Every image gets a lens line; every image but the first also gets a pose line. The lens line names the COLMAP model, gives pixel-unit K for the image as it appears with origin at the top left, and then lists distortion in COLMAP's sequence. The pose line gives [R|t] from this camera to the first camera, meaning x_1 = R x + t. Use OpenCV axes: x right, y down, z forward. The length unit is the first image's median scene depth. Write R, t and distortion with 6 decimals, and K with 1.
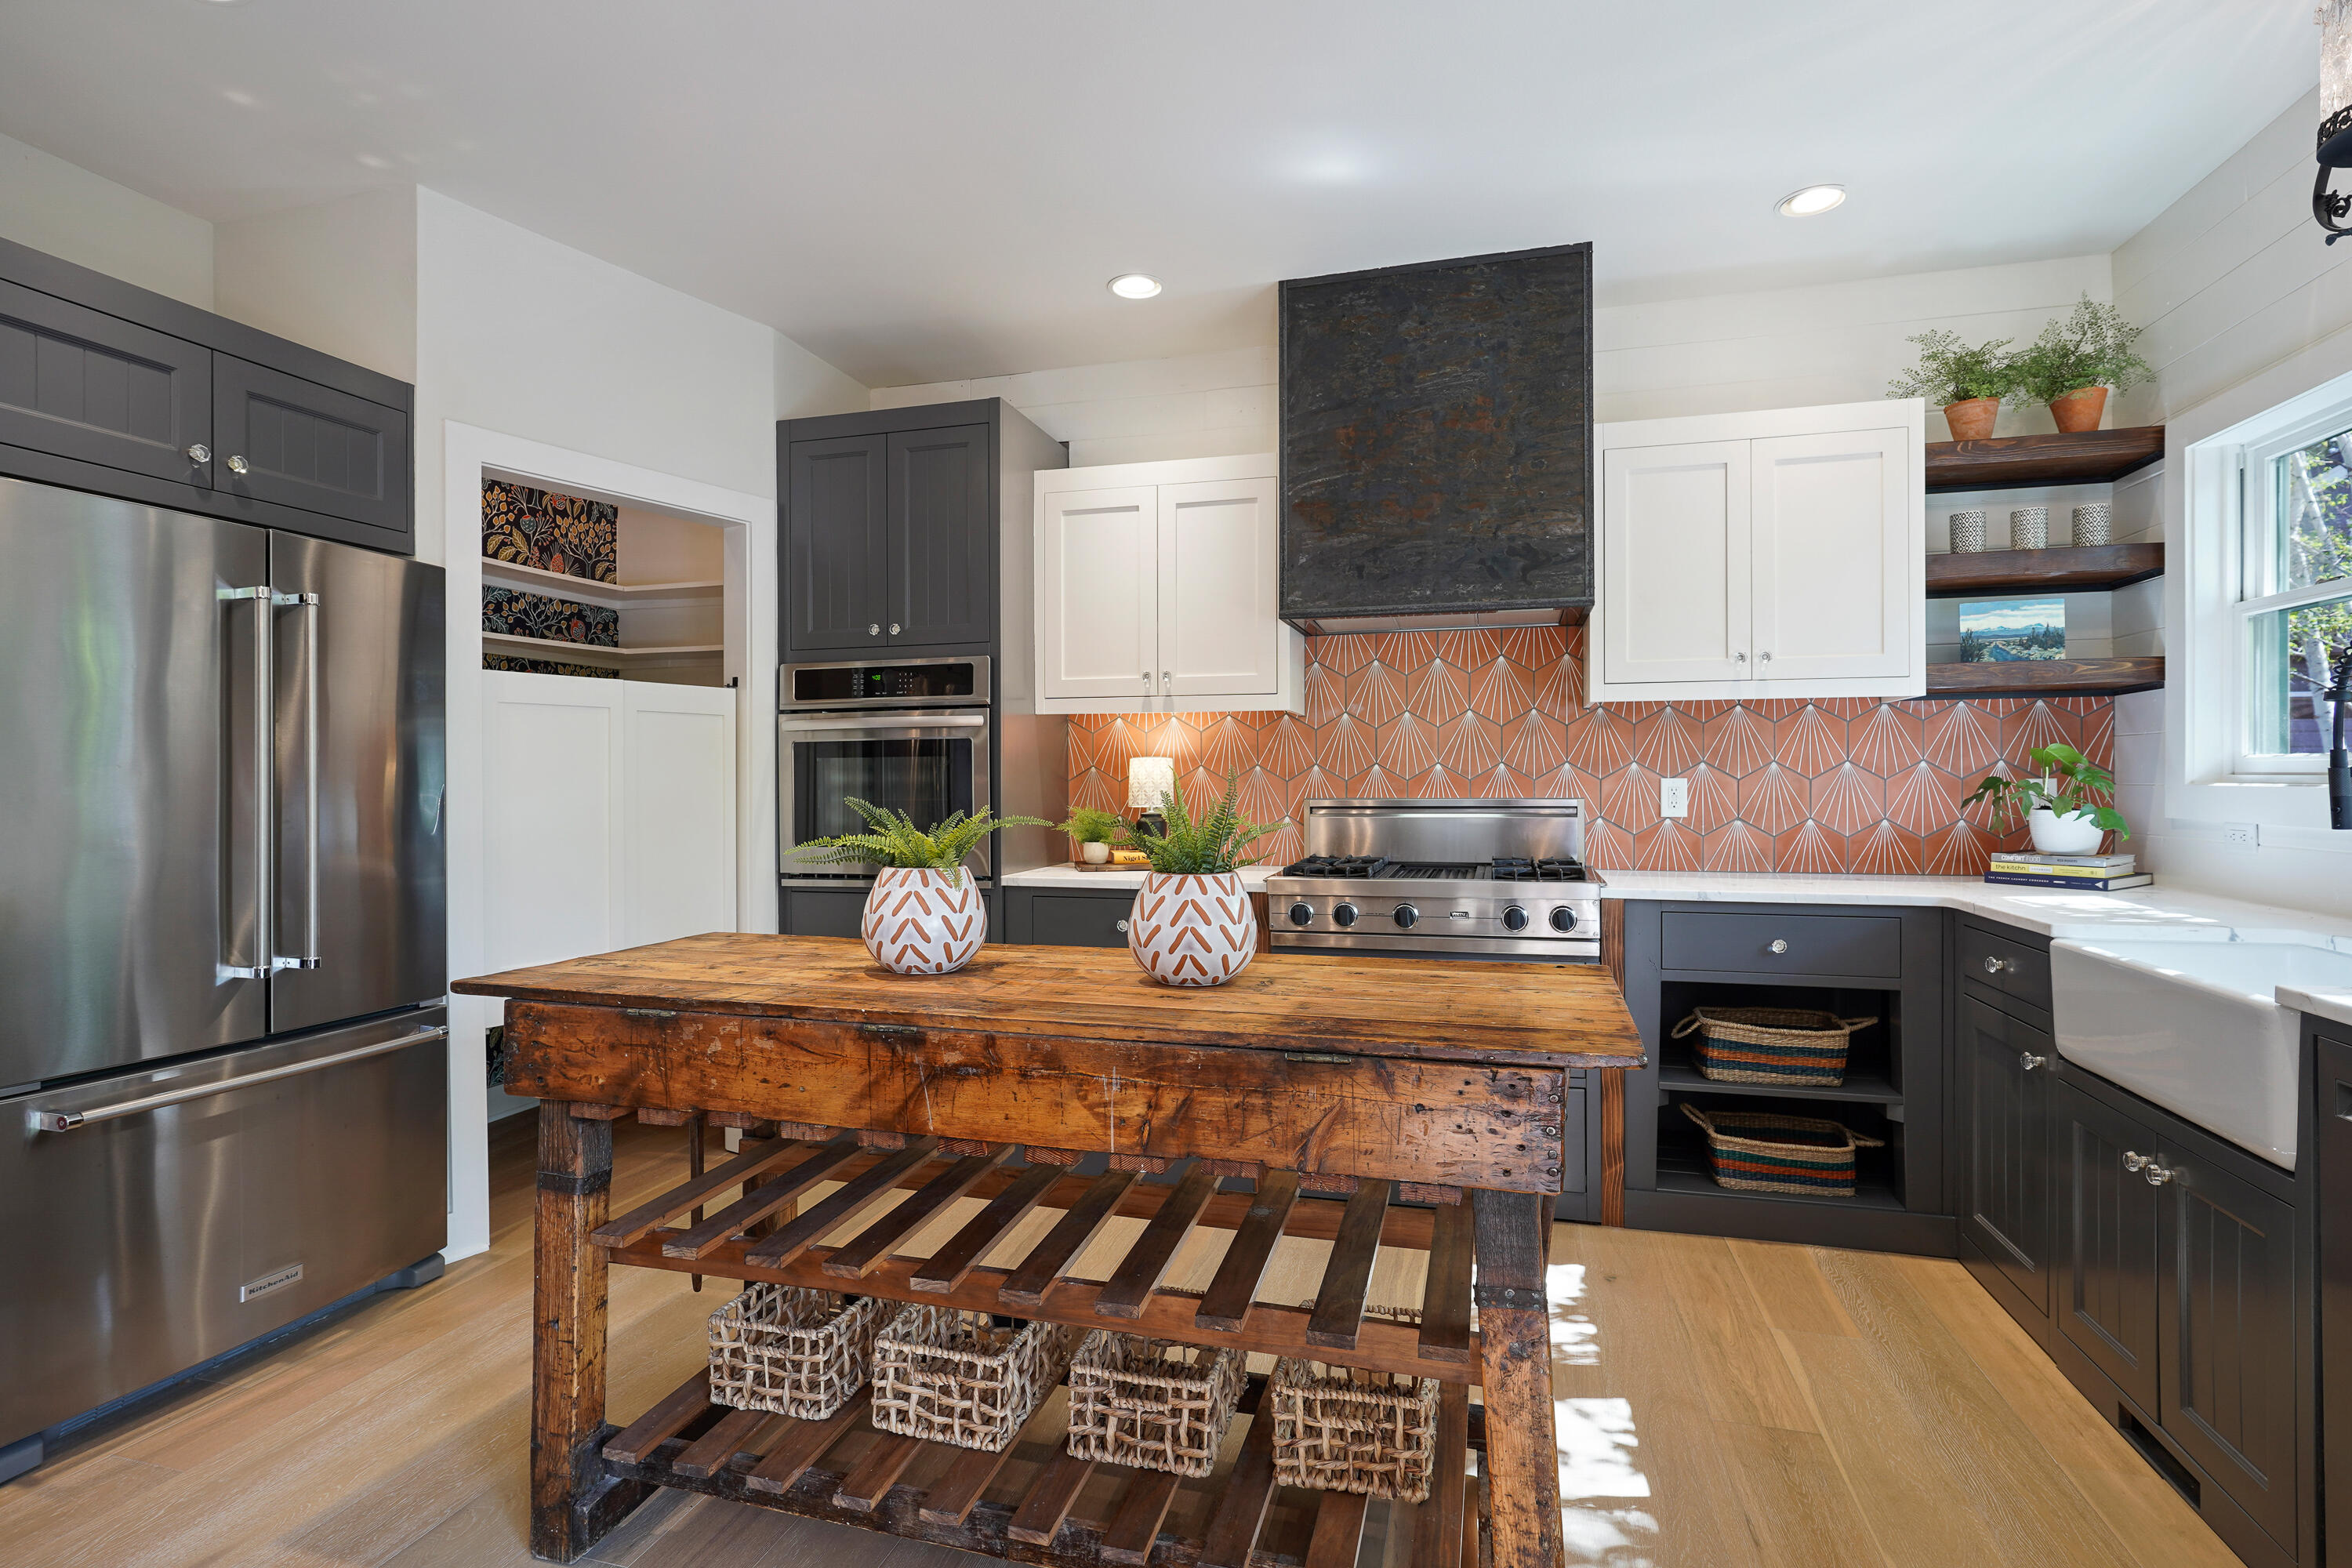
lens RADIAL K [[1133.9, 0, 1176.0], [0, 1133.9, 784.0], [0, 0, 1]] dist [-0.007029, 0.000033]
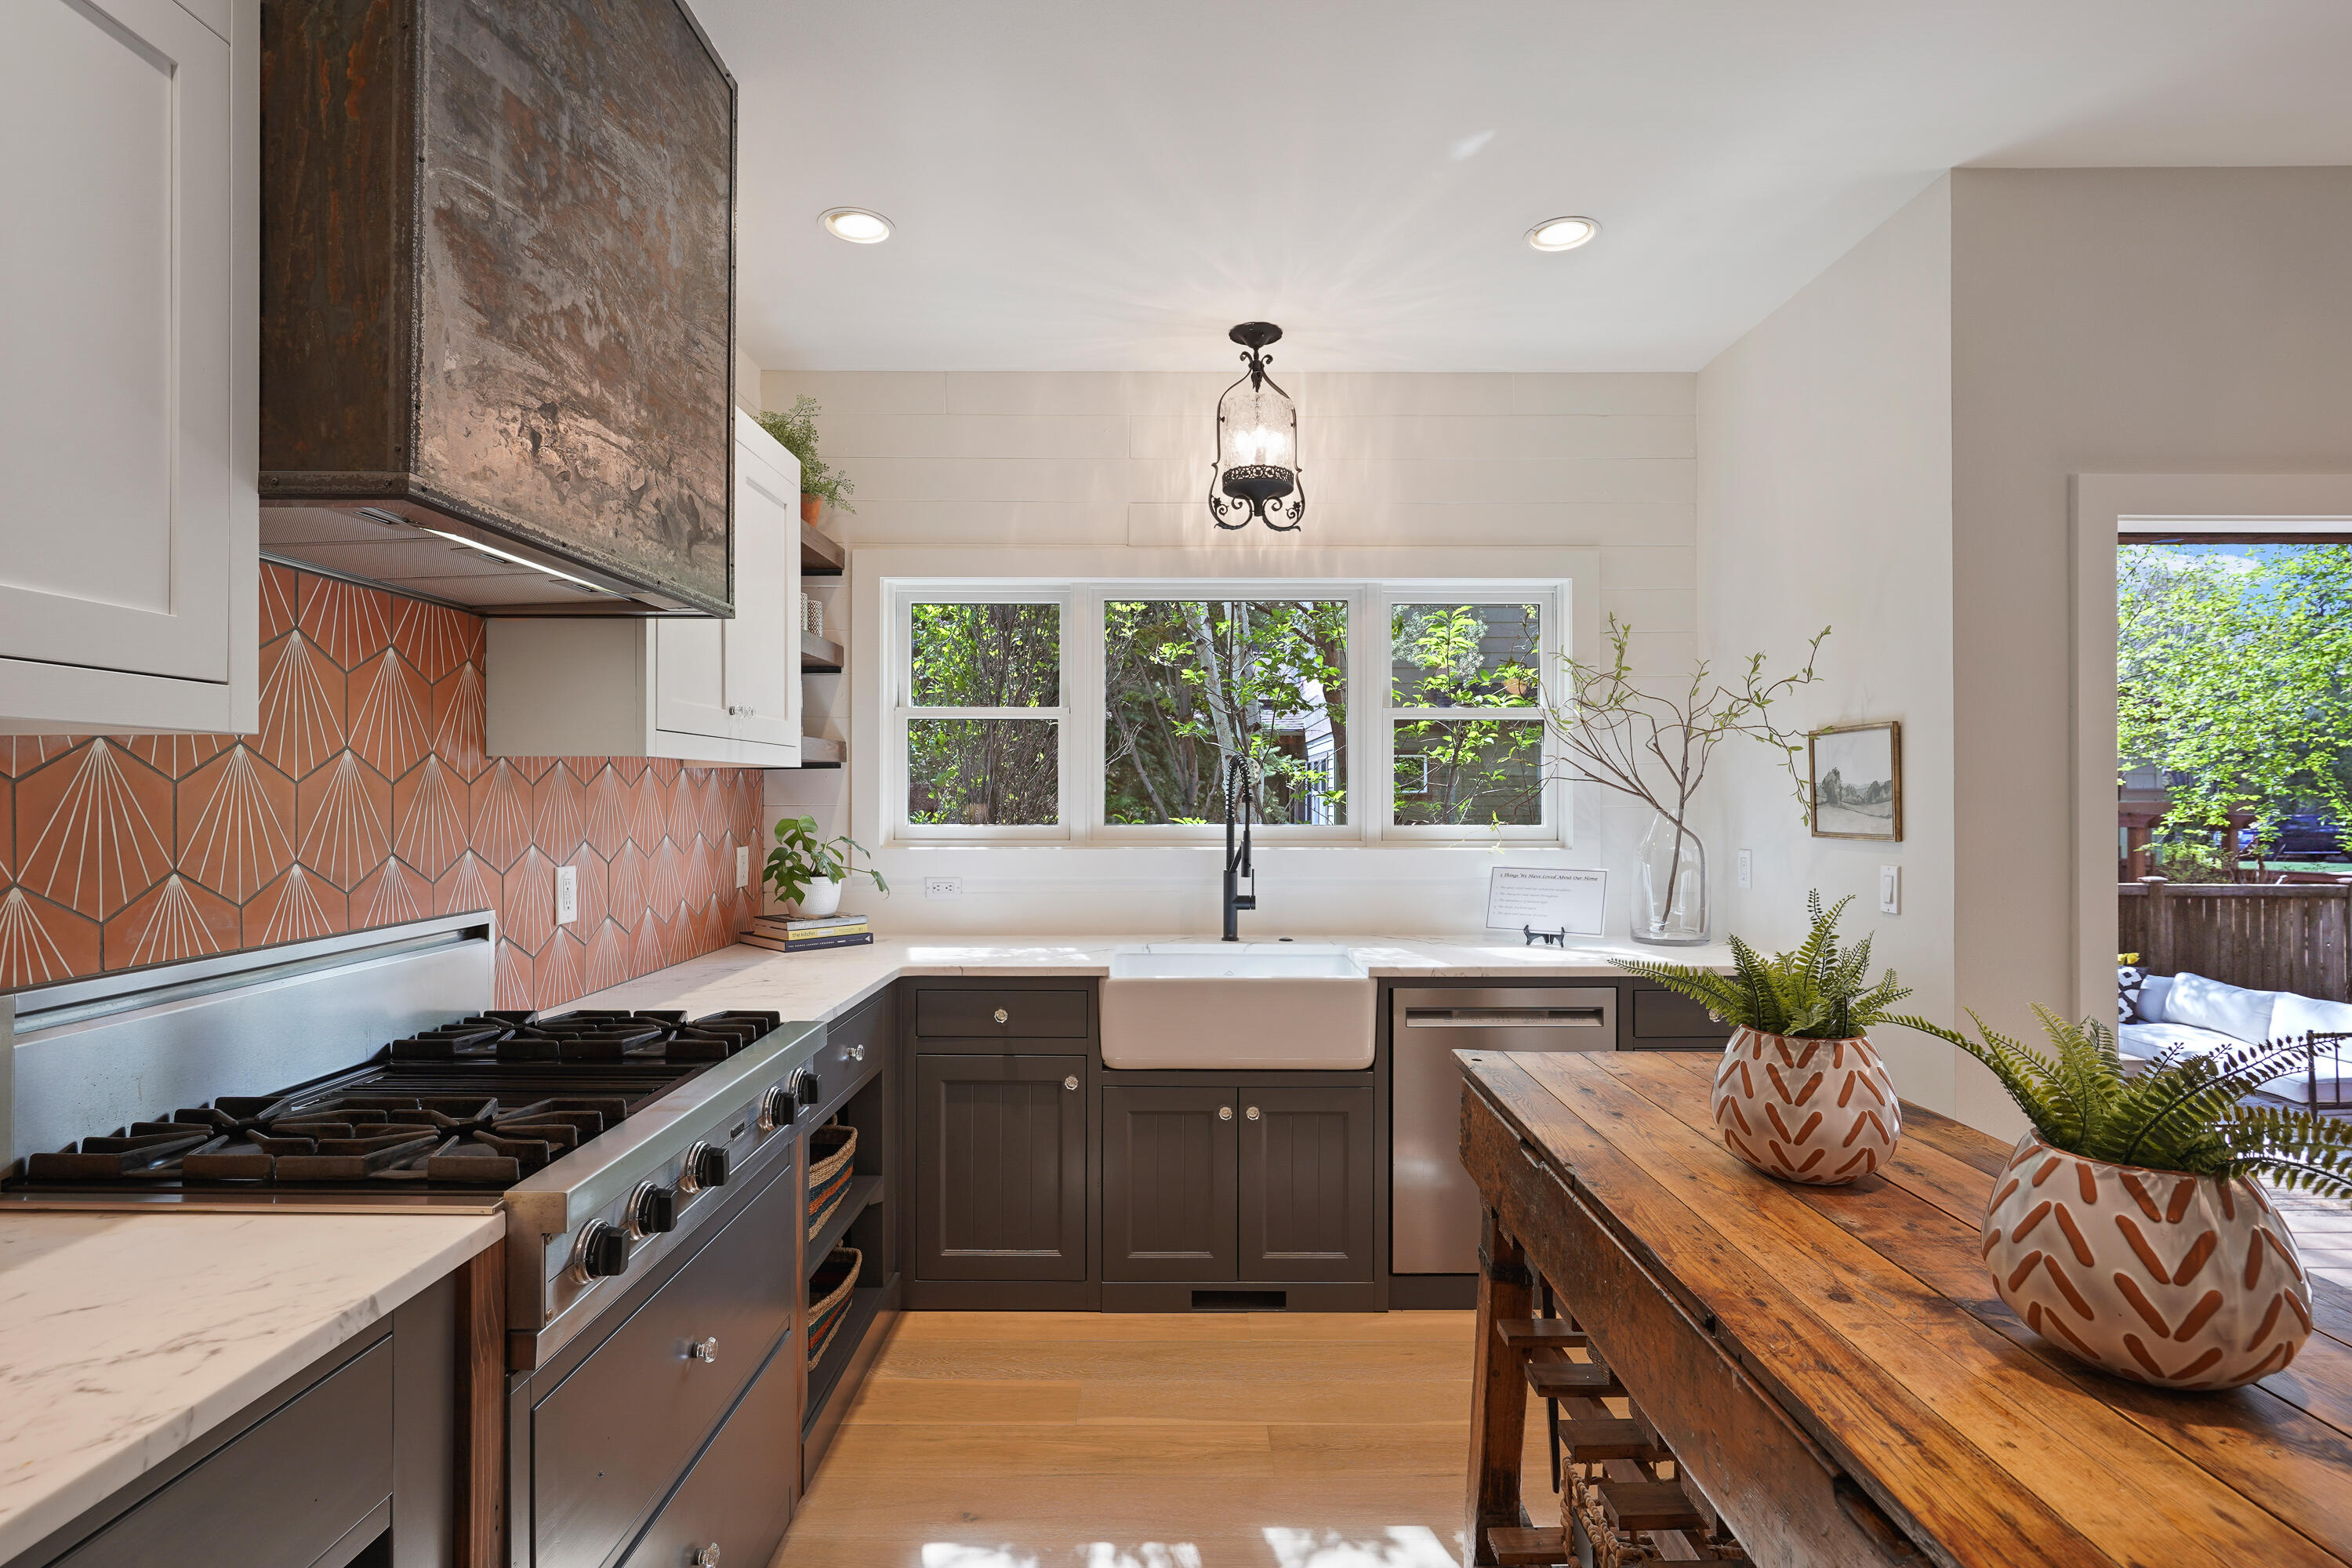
lens RADIAL K [[1133.9, 0, 1176.0], [0, 1133.9, 784.0], [0, 0, 1]] dist [-0.007029, 0.000033]
pose [[-0.269140, 0.012496, 0.963020, -0.327909], [0.009180, 0.999904, -0.010409, -0.045806], [-0.963057, 0.006039, -0.269229, 0.861590]]
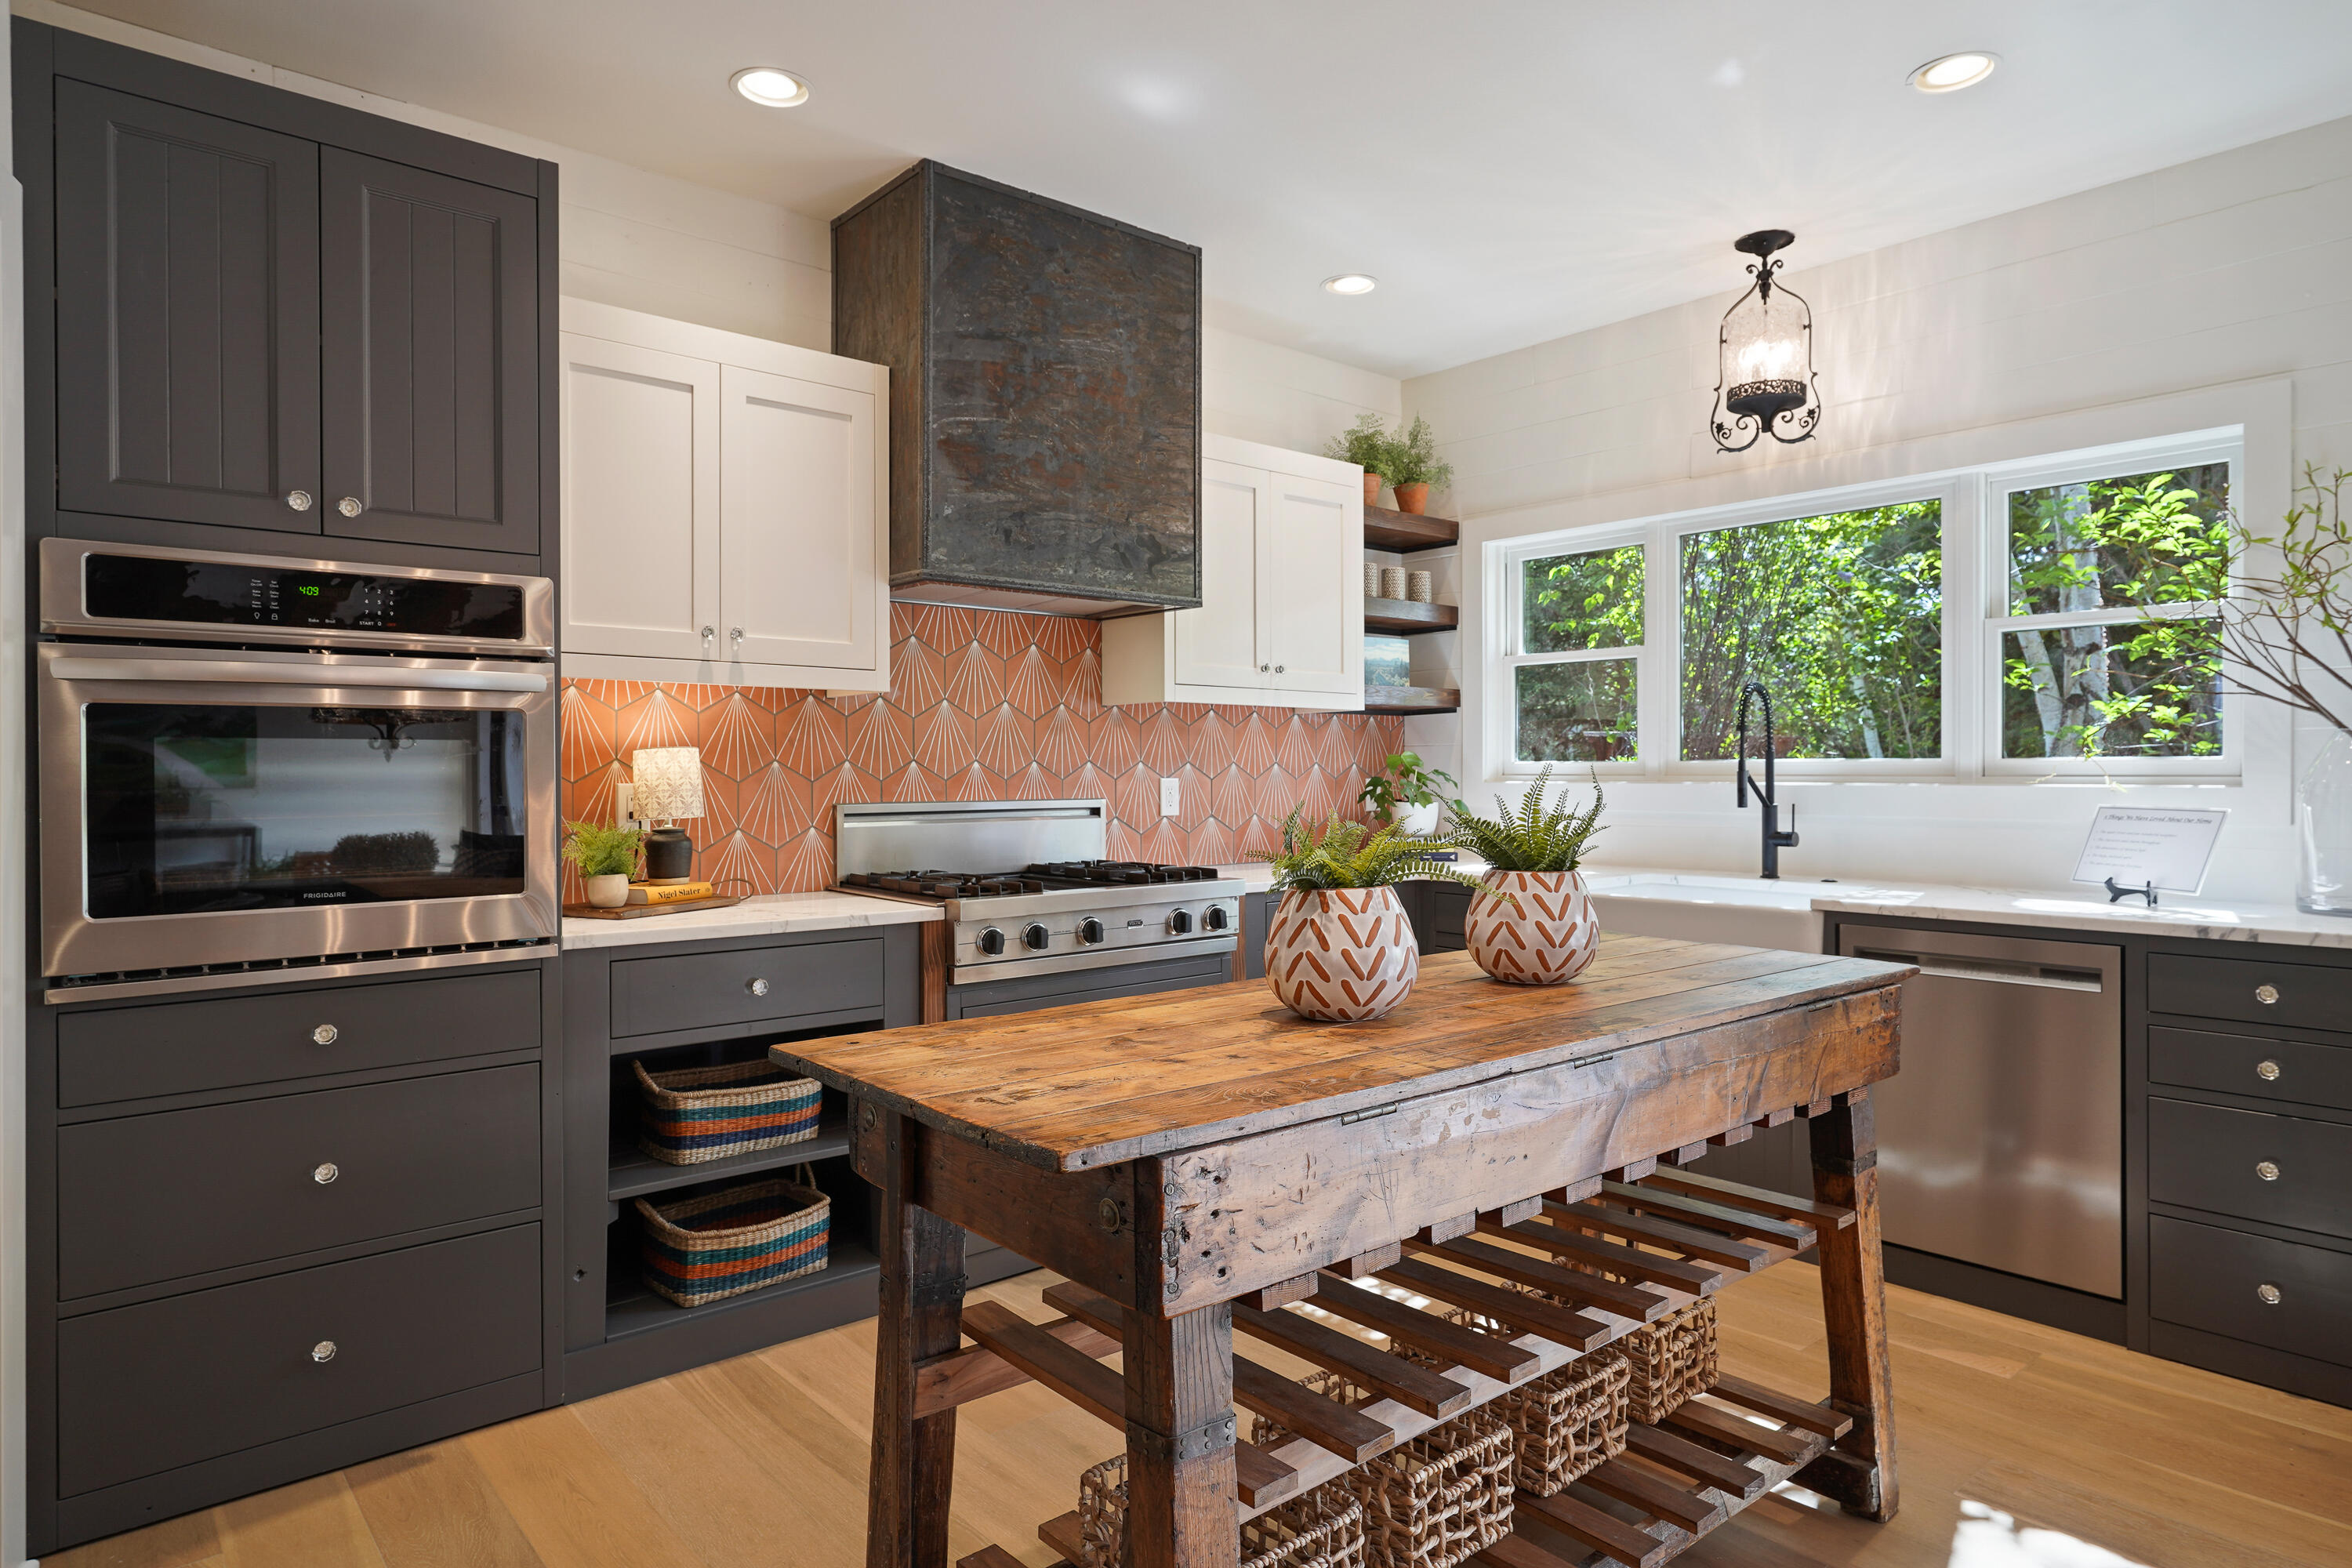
lens RADIAL K [[1357.5, 0, 1176.0], [0, 1357.5, 784.0], [0, 0, 1]] dist [0.001168, 0.000829]
pose [[0.555789, -0.003538, 0.831316, -0.609292], [0.005864, 0.999983, 0.000336, 0.000109], [-0.831303, 0.004688, 0.555800, 0.318856]]
